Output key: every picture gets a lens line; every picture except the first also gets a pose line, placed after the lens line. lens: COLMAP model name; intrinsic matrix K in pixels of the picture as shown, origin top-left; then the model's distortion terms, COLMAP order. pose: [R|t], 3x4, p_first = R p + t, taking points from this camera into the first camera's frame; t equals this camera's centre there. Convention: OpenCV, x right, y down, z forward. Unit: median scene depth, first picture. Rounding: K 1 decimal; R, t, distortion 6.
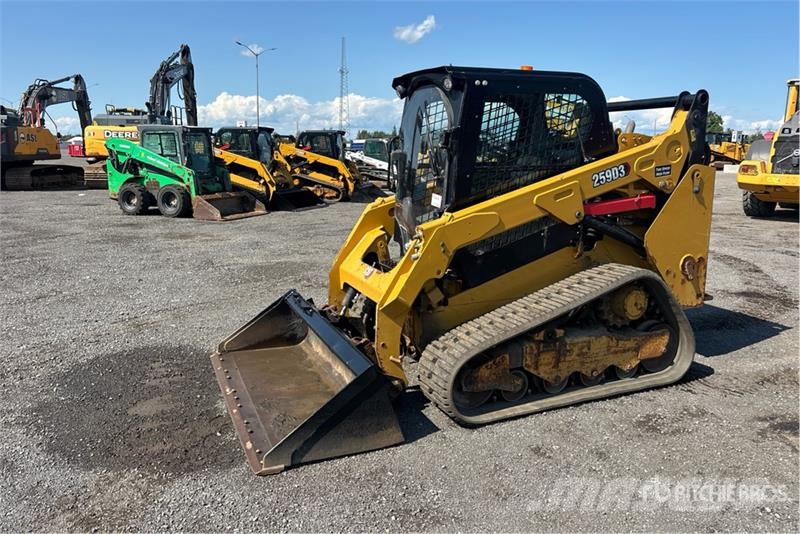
lens RADIAL K [[595.9, 0, 411.9], [0, 595.9, 265.2], [0, 0, 1]] dist [0.056527, -0.059914]
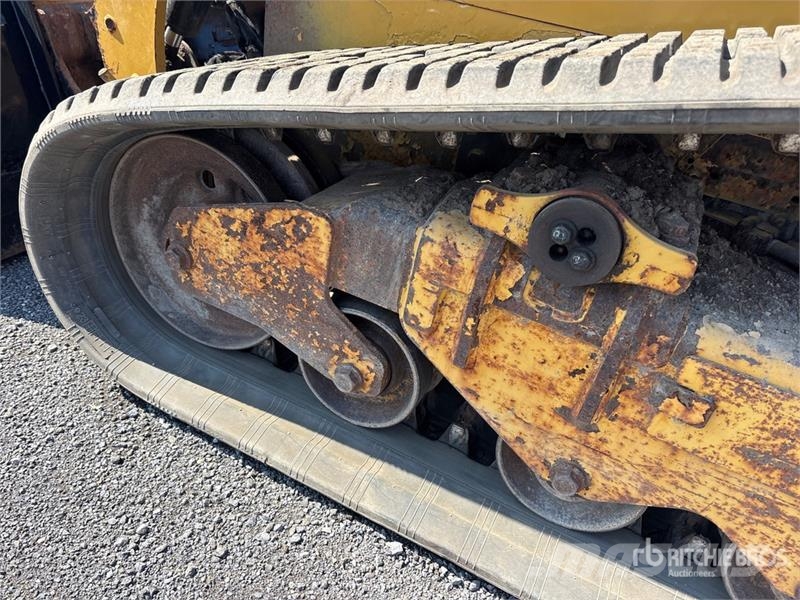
lens RADIAL K [[592.2, 0, 406.5], [0, 592.2, 295.2], [0, 0, 1]] dist [0.056375, -0.062404]
pose [[0.631214, 0.505376, -0.588357, 0.277678], [-0.308083, 0.859534, 0.407783, 0.070868], [0.711796, -0.076136, 0.698247, 0.779509]]
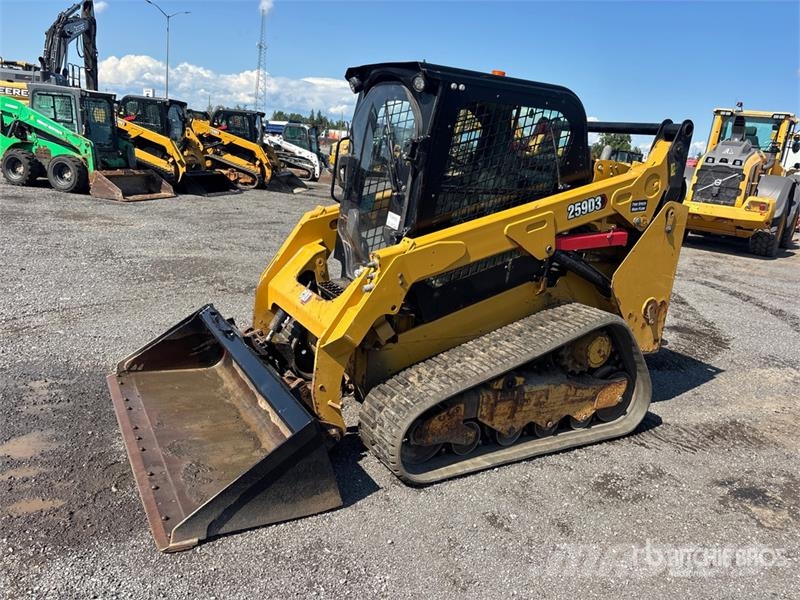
lens RADIAL K [[597.8, 0, 395.9], [0, 597.8, 302.1], [0, 0, 1]] dist [0.050552, -0.053519]
pose [[0.989839, 0.064335, 0.126810, -0.052878], [-0.073307, 0.995030, 0.067396, -0.047419], [-0.121843, -0.076008, 0.989635, 0.133202]]
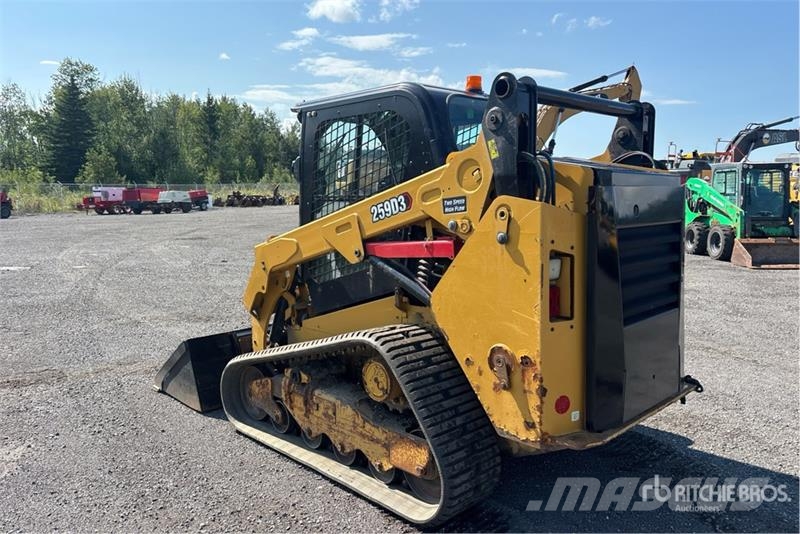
lens RADIAL K [[595.9, 0, 411.9], [0, 595.9, 265.2], [0, 0, 1]] dist [0.056527, -0.059914]
pose [[0.361321, 0.109268, -0.926017, 1.033586], [-0.173462, 0.983651, 0.048385, -0.116215], [0.916165, 0.143146, 0.374368, 0.725040]]
